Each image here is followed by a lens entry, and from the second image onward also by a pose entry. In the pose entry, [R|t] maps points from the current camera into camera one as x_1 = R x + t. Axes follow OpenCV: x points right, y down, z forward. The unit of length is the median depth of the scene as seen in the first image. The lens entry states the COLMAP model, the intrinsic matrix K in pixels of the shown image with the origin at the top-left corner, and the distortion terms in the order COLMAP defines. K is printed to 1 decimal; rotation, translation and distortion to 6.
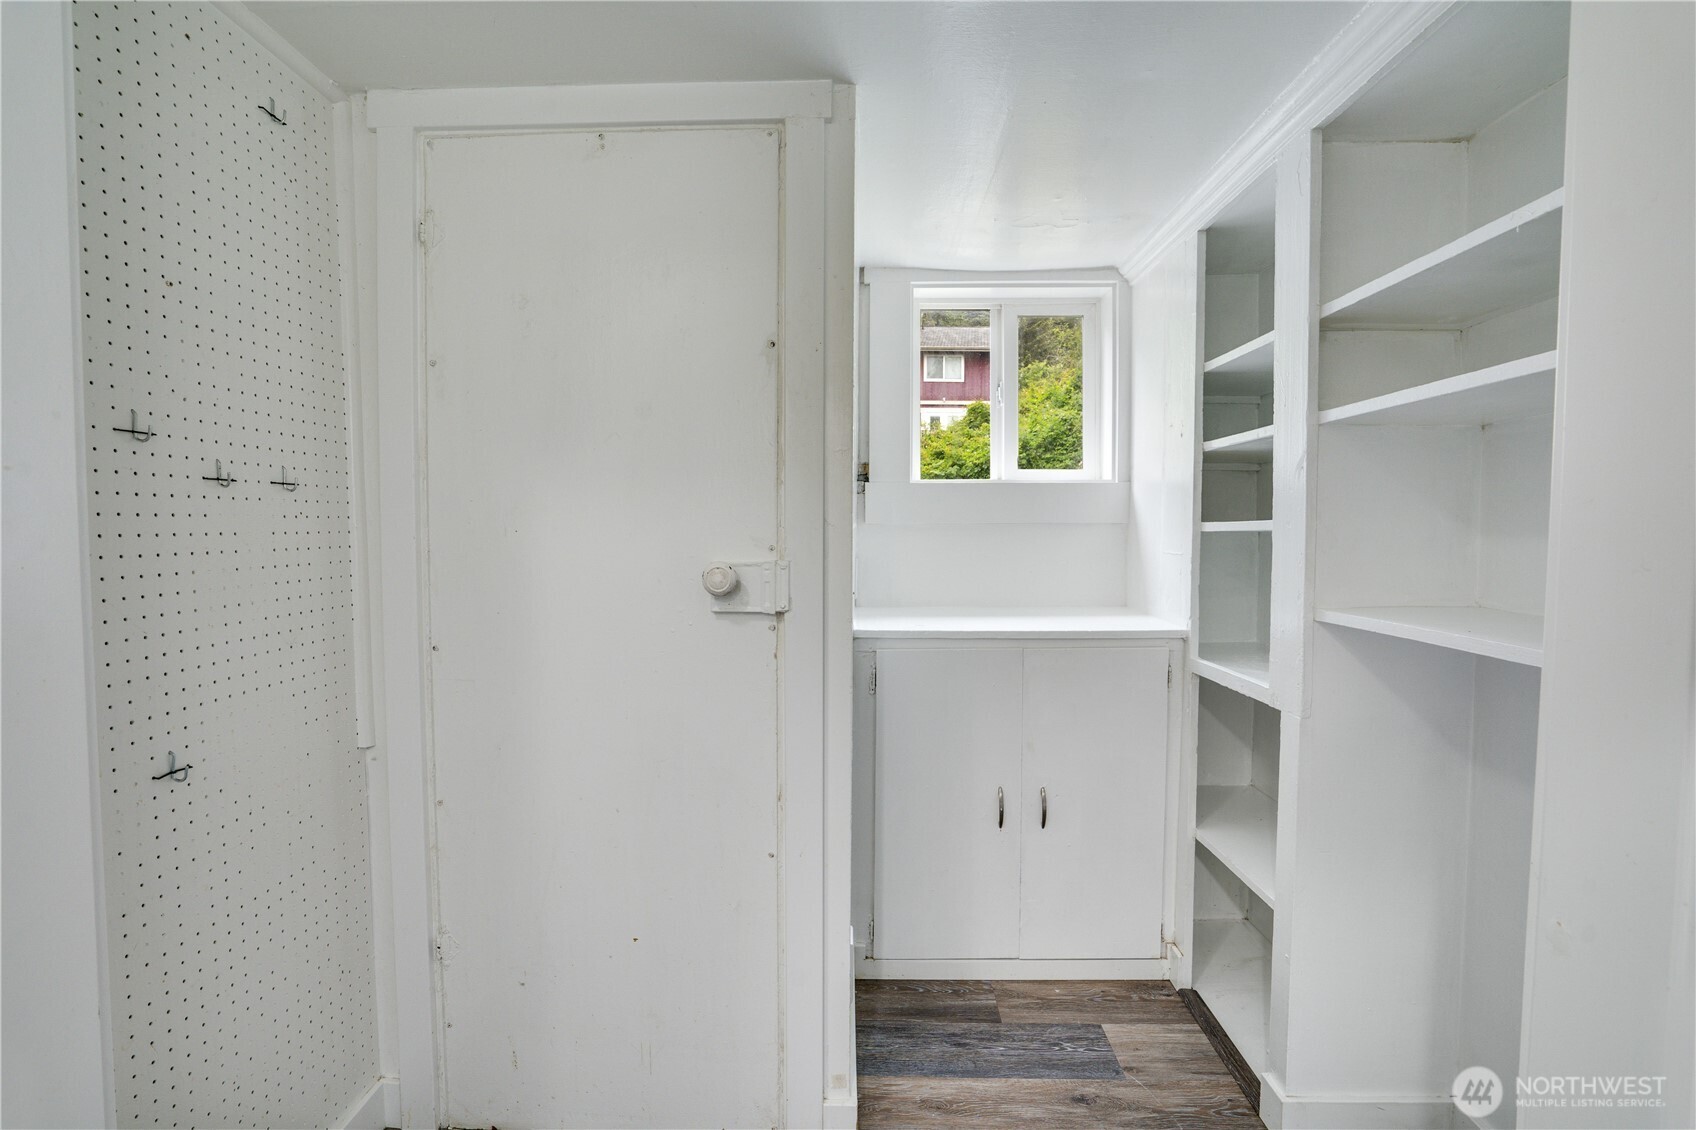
lens RADIAL K [[781.6, 0, 802.6], [0, 781.6, 564.3], [0, 0, 1]] dist [-0.045170, 0.014569]
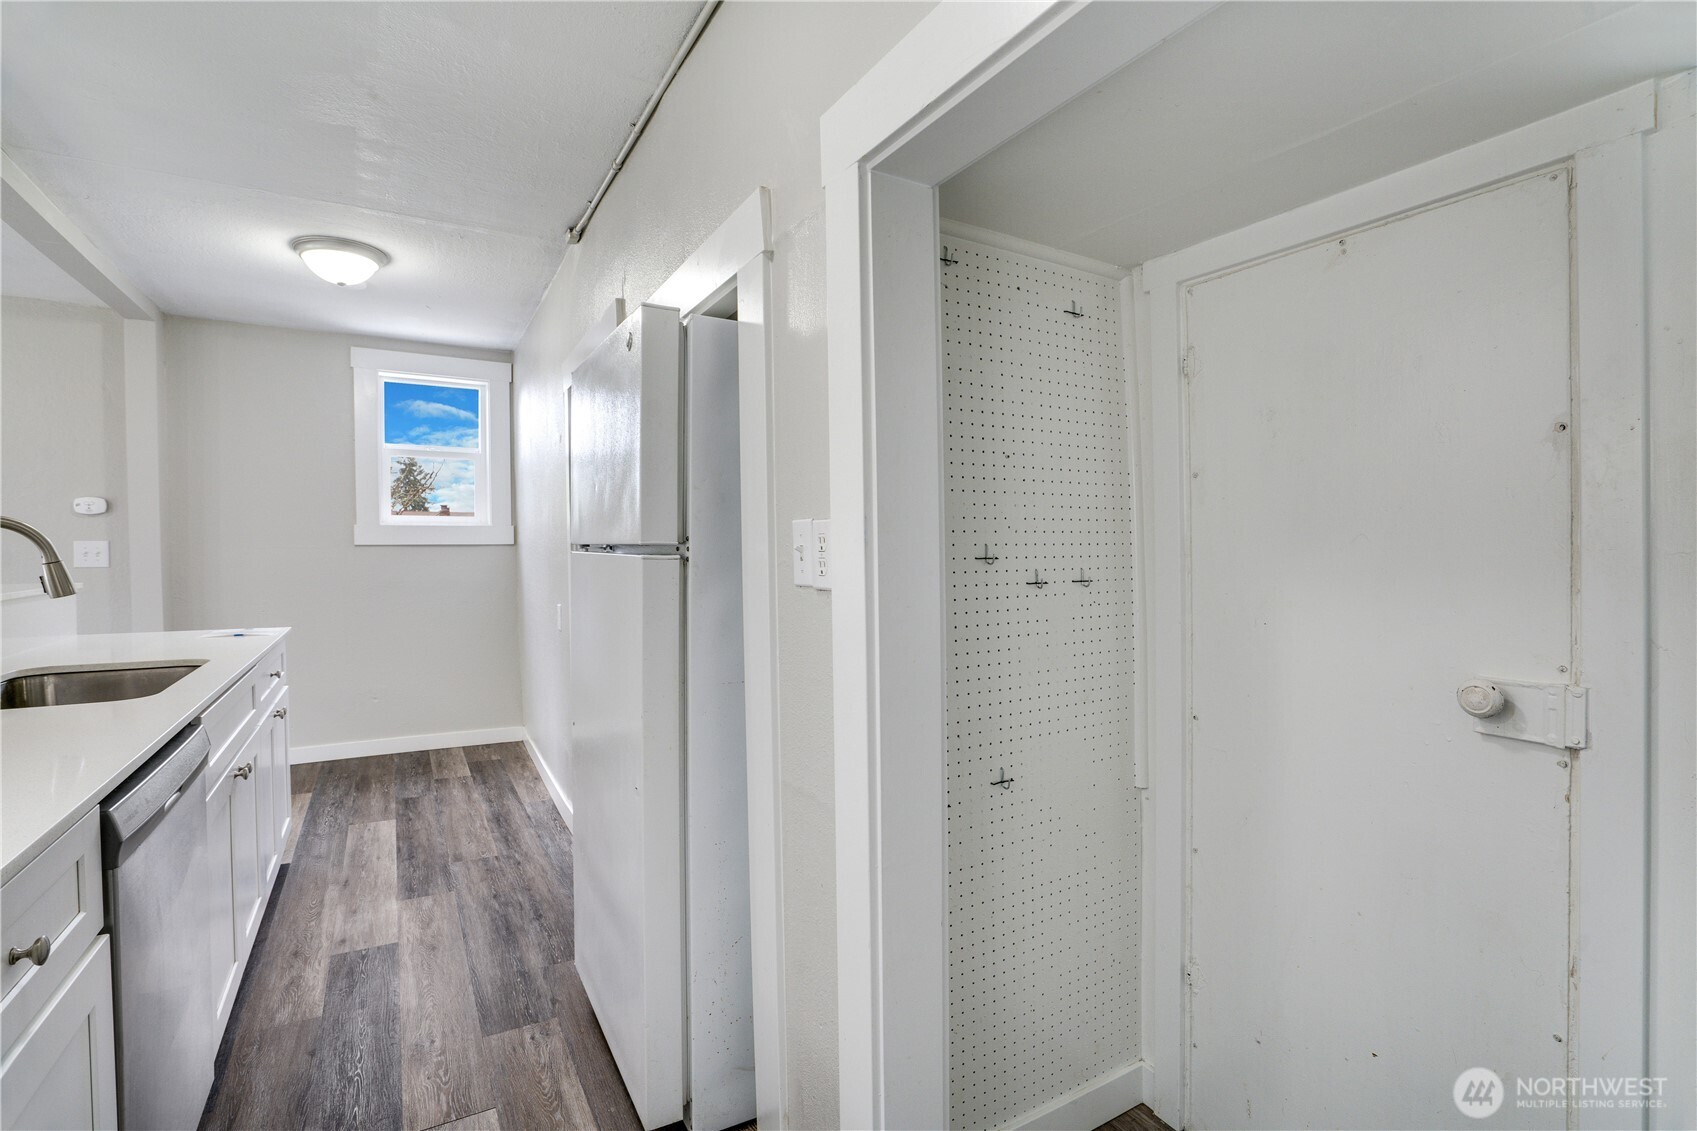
lens RADIAL K [[782.0, 0, 860.1], [0, 782.0, 570.4], [0, 0, 1]] dist [-0.045170, 0.014569]
pose [[0.552851, 0.020654, -0.833024, 0.230778], [-0.024882, 0.999656, 0.008272, -0.119975], [0.832909, 0.016154, 0.553175, -0.069783]]
